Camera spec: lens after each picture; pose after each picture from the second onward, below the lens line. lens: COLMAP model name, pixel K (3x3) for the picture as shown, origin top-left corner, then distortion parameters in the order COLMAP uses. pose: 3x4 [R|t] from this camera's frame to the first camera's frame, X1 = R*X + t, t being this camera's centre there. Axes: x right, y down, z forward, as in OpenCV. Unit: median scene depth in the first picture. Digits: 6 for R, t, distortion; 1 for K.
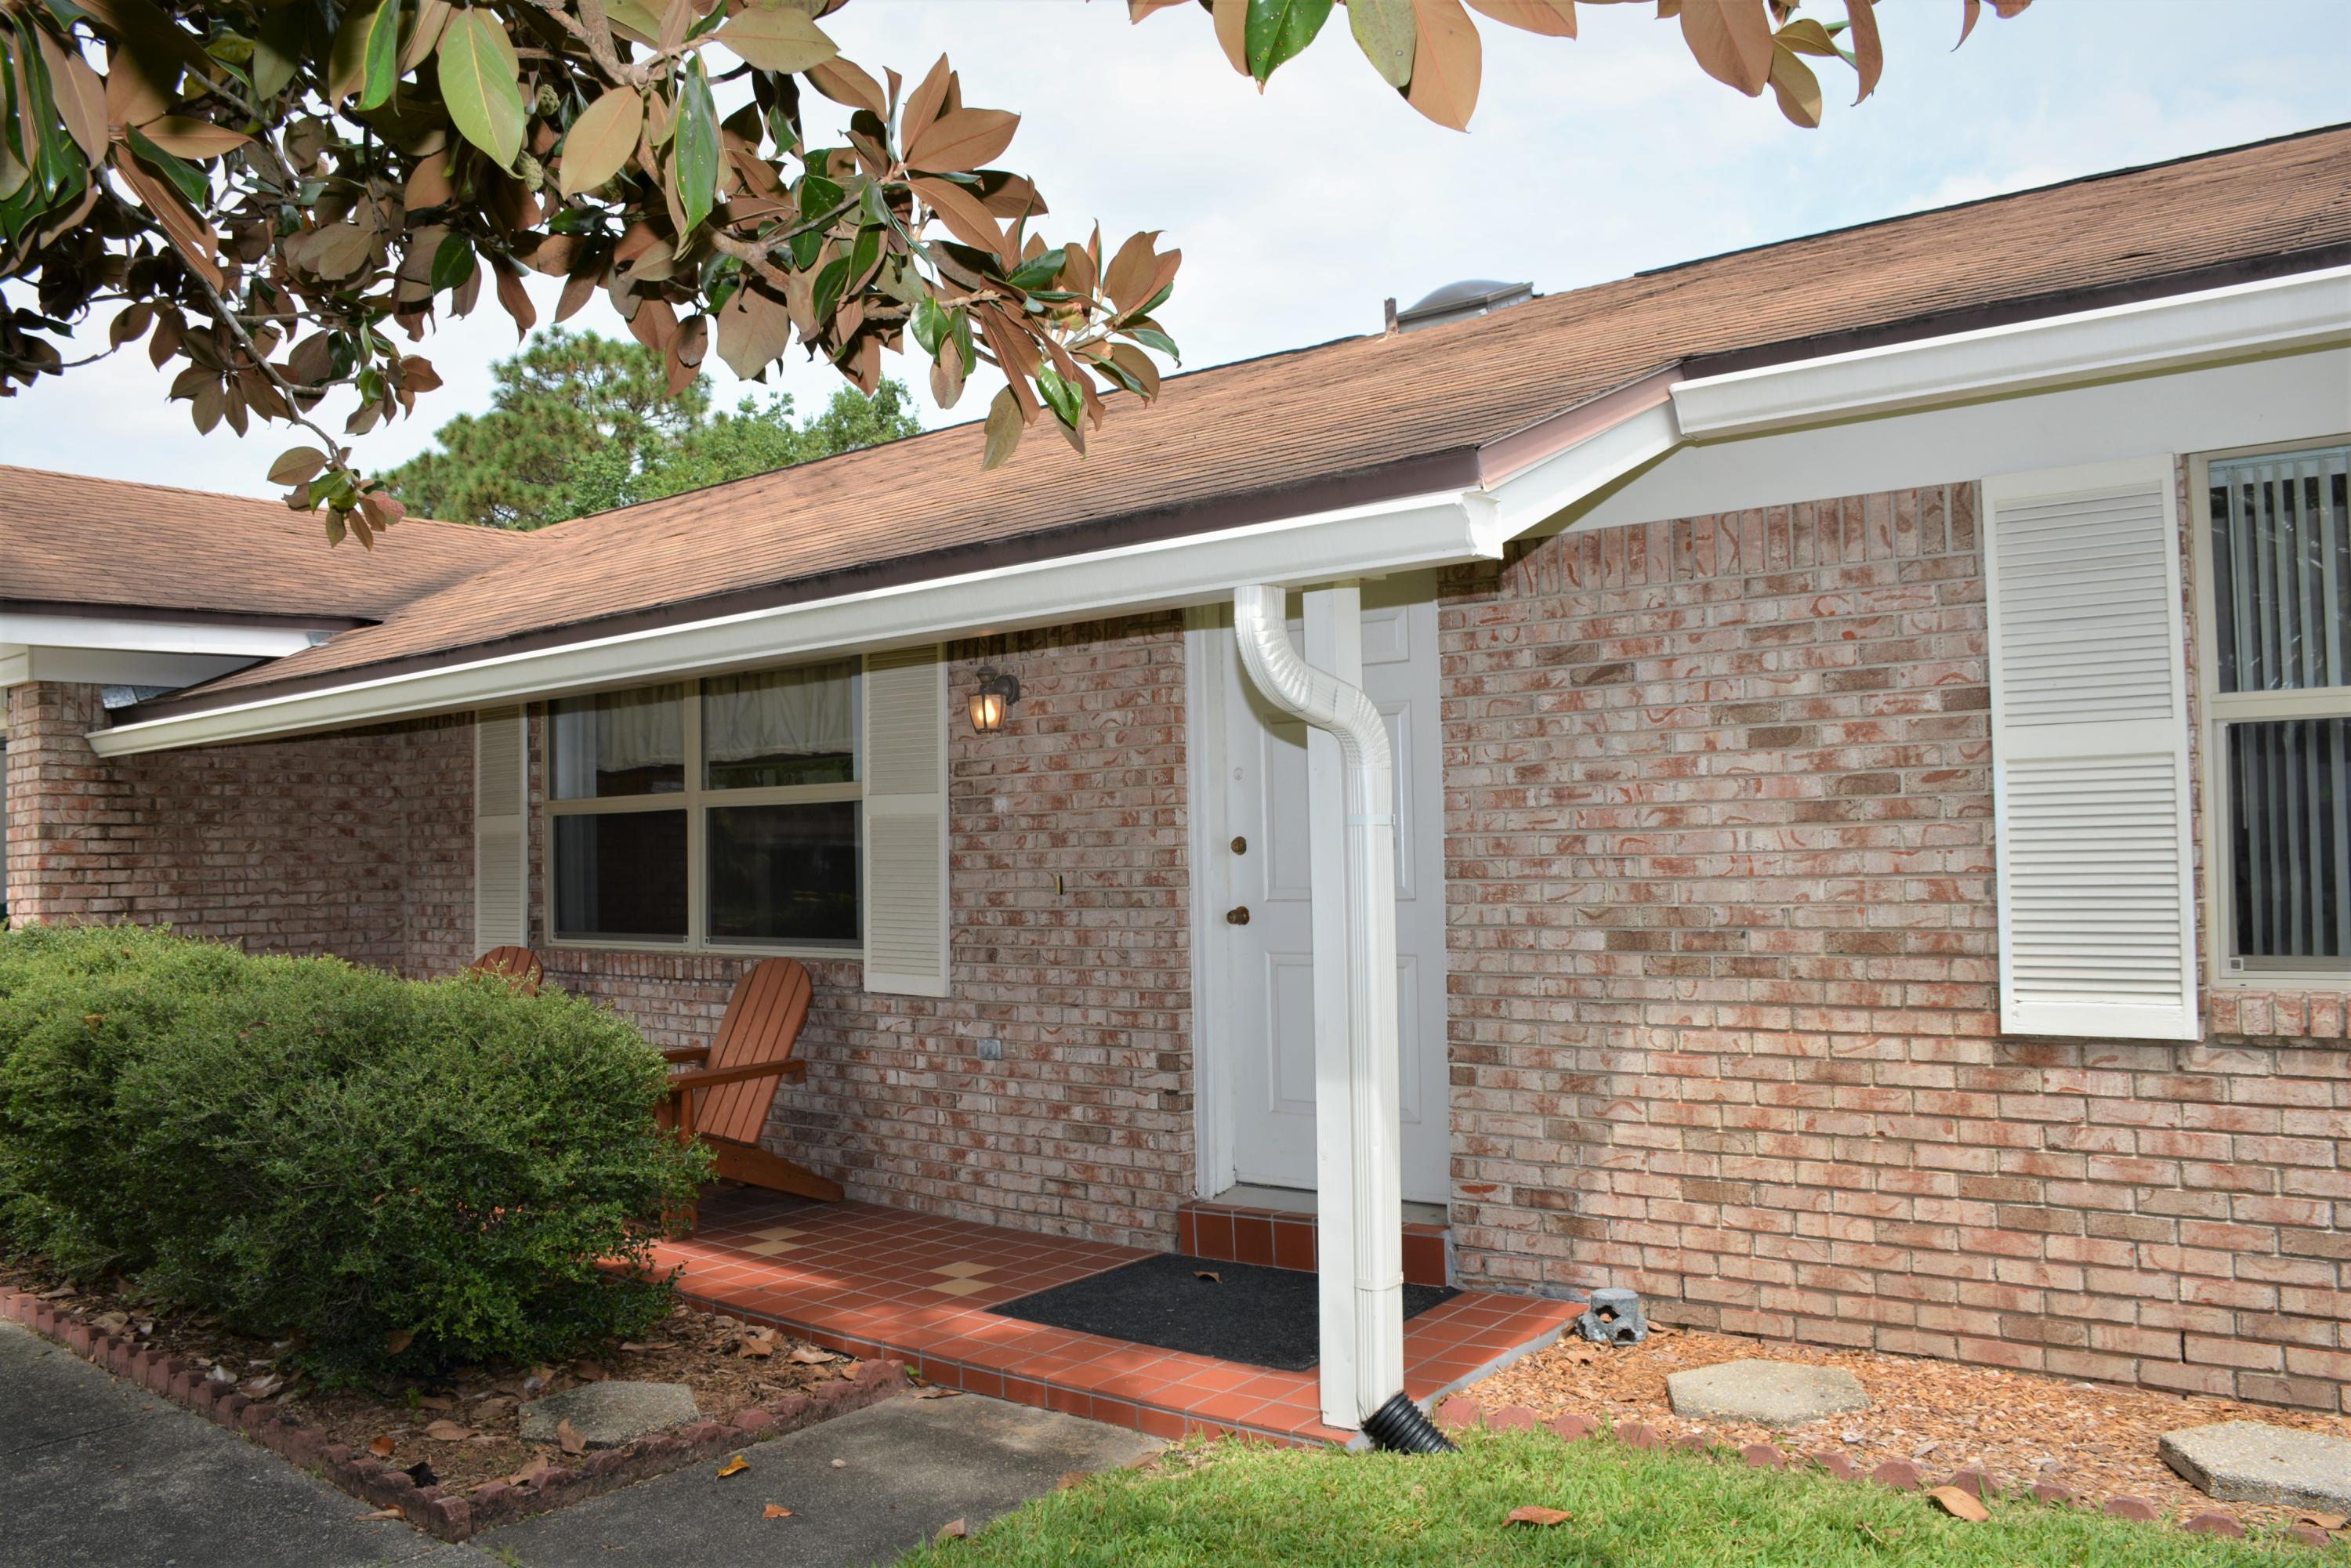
lens RADIAL K [[1846.0, 0, 1164.5], [0, 1846.0, 790.8], [0, 0, 1]] dist [-0.154898, 0.108395]
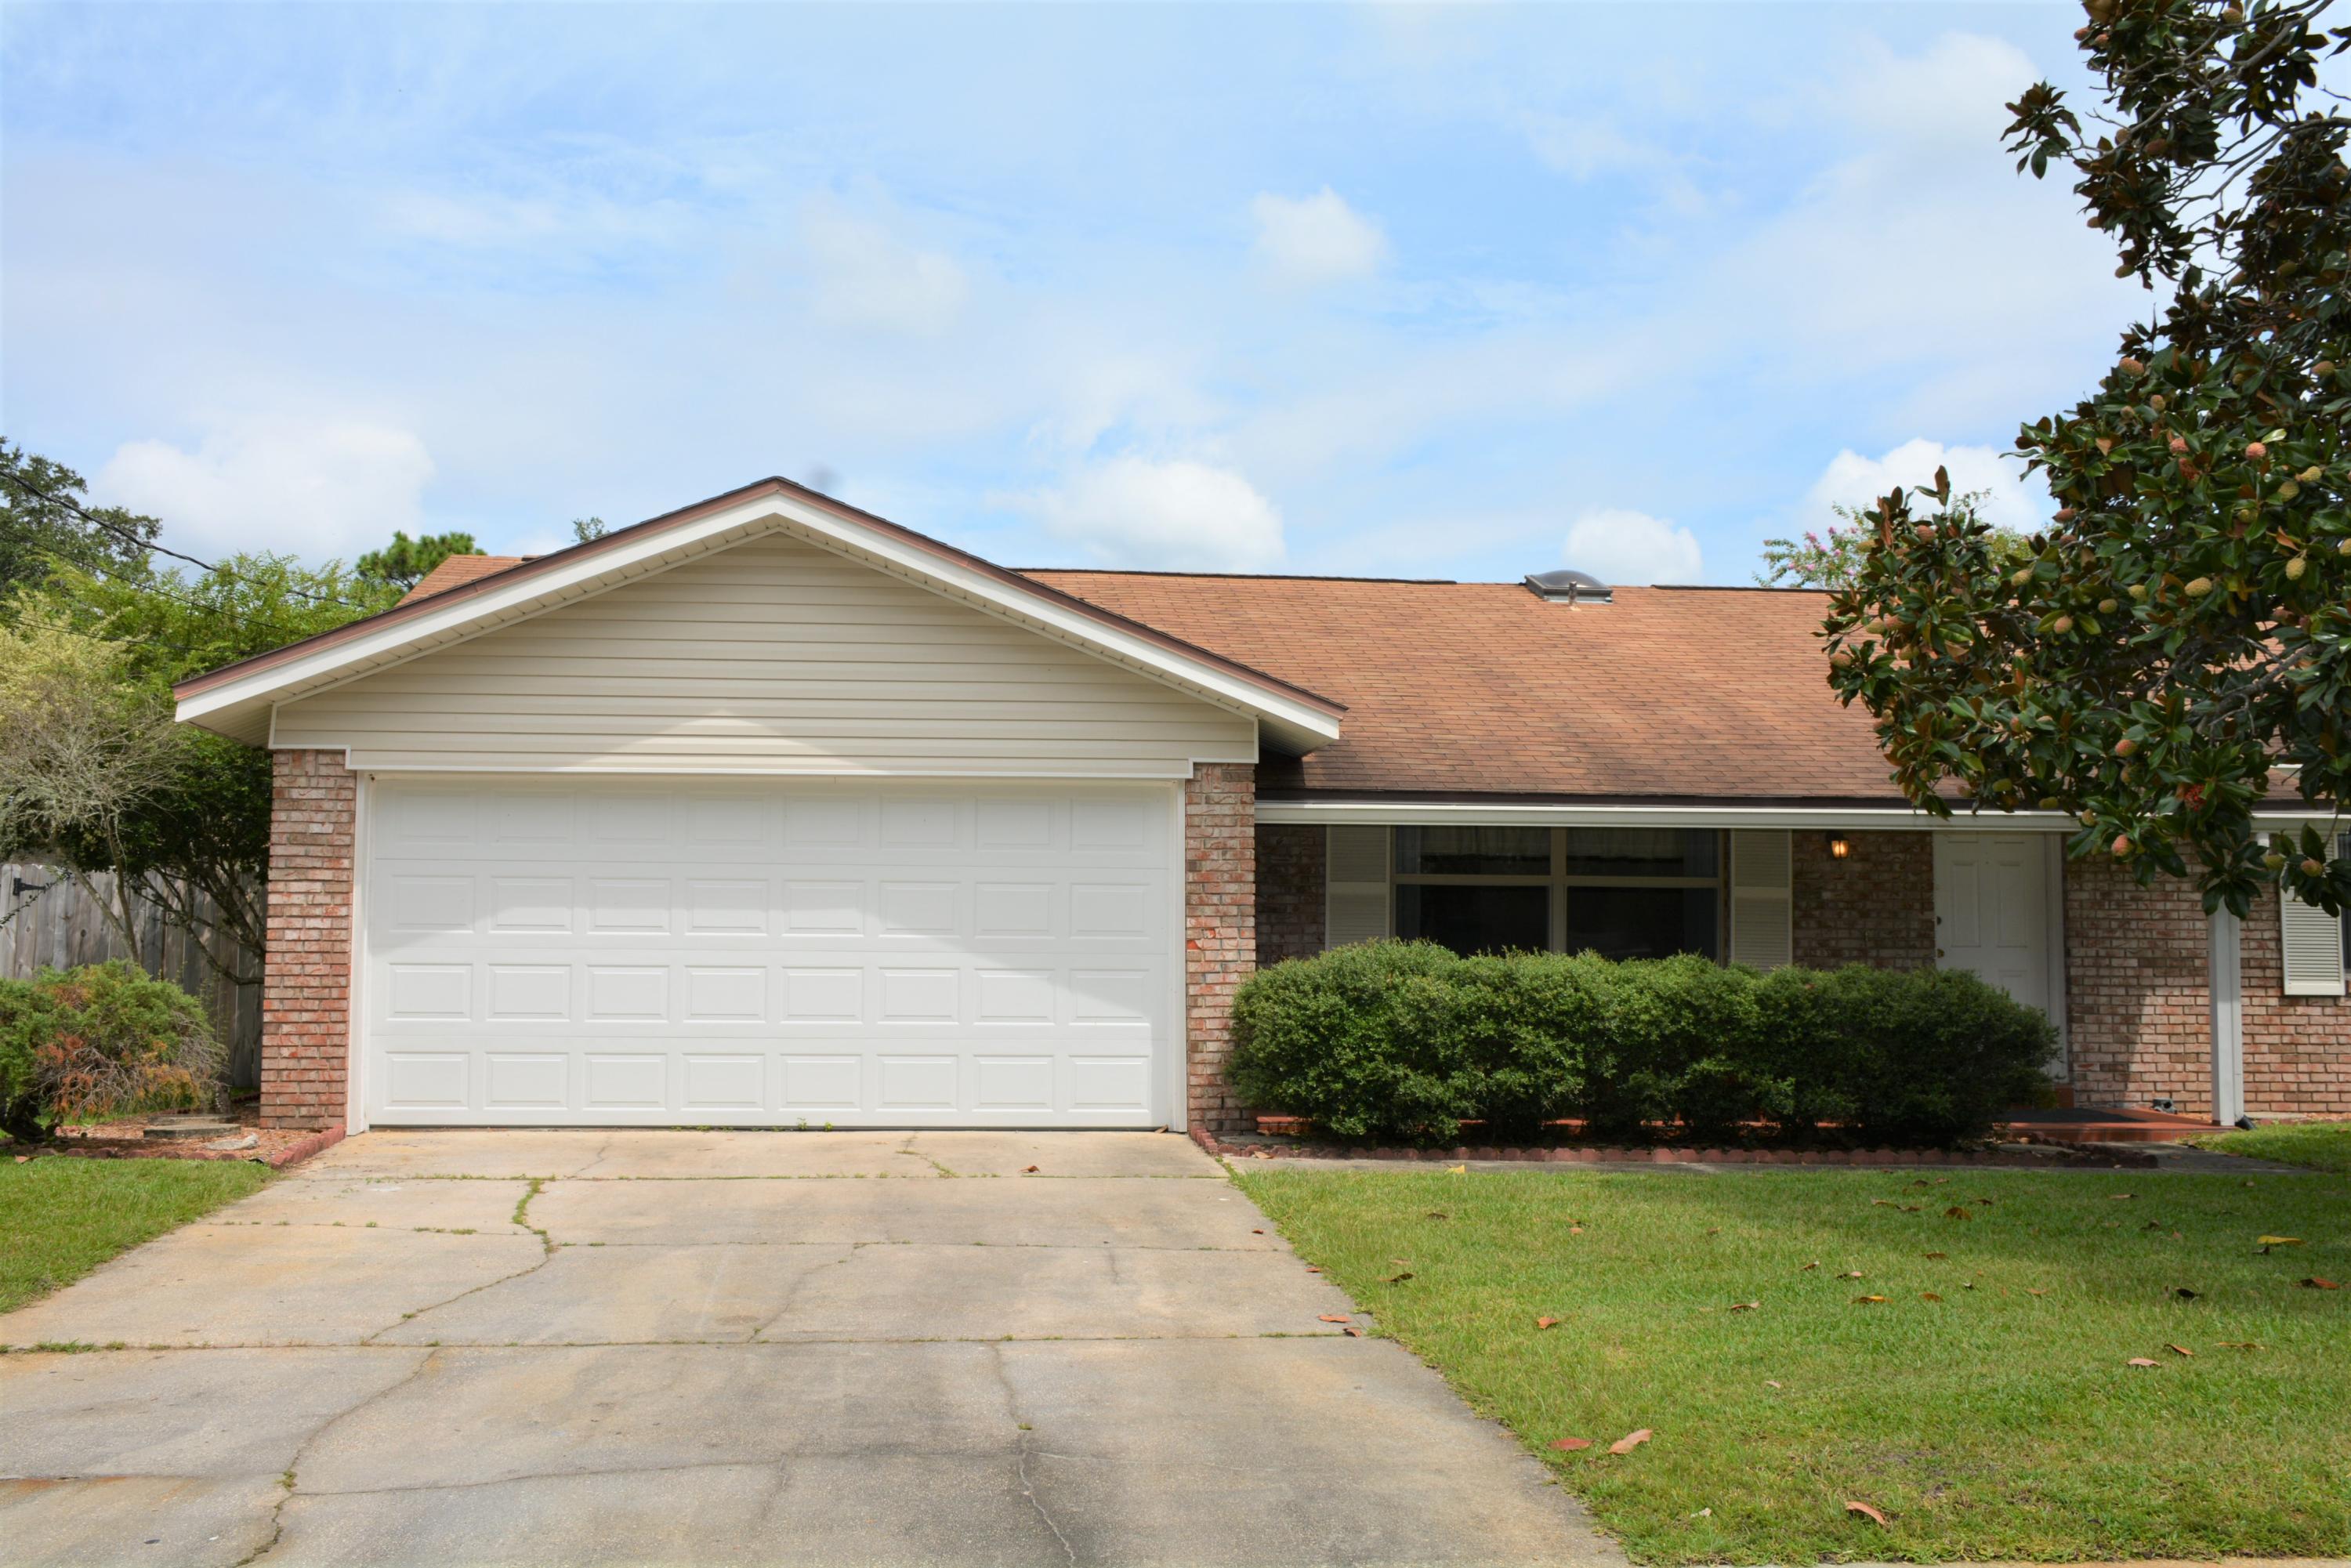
lens RADIAL K [[2278.9, 0, 1175.5], [0, 2278.9, 784.0], [0, 0, 1]] dist [-0.086738, 0.213130]
pose [[0.703038, 0.084521, 0.706112, -3.065610], [-0.046376, 0.996248, -0.073075, 0.130915], [-0.709639, 0.018628, 0.704319, -0.283229]]
